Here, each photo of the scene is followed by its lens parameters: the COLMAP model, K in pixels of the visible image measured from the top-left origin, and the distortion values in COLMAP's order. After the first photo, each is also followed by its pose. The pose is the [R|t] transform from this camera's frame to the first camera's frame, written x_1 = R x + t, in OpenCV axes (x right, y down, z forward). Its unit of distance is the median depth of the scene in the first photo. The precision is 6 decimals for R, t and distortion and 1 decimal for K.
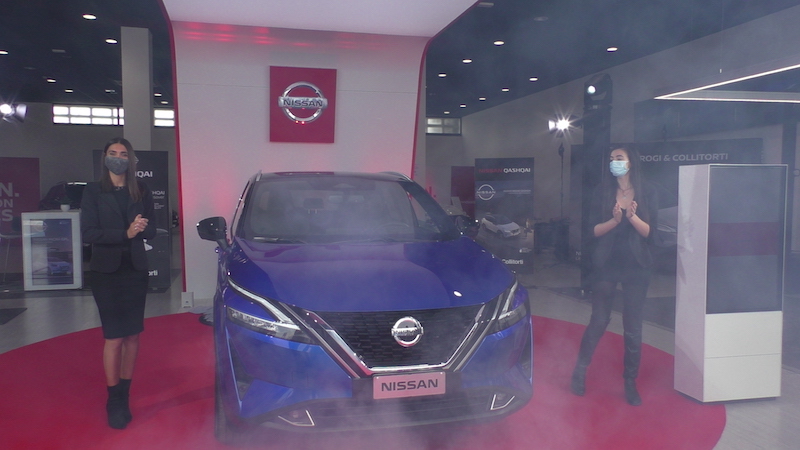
lens RADIAL K [[668.7, 0, 398.5], [0, 668.7, 225.0], [0, 0, 1]] dist [0.063799, -0.018890]
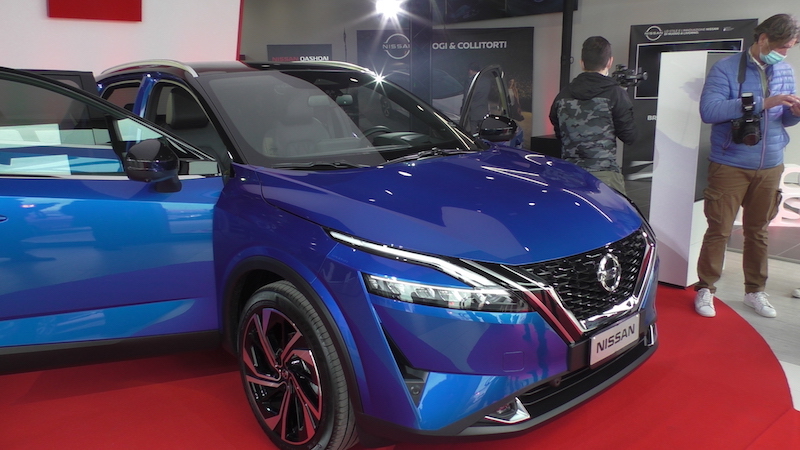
lens RADIAL K [[668.7, 0, 404.9], [0, 668.7, 224.7], [0, 0, 1]] dist [0.063799, -0.018890]
pose [[0.877956, -0.122469, 0.462812, -0.234587], [0.046737, 0.984034, 0.171735, -0.017715], [-0.476455, -0.129145, 0.869662, 0.187558]]
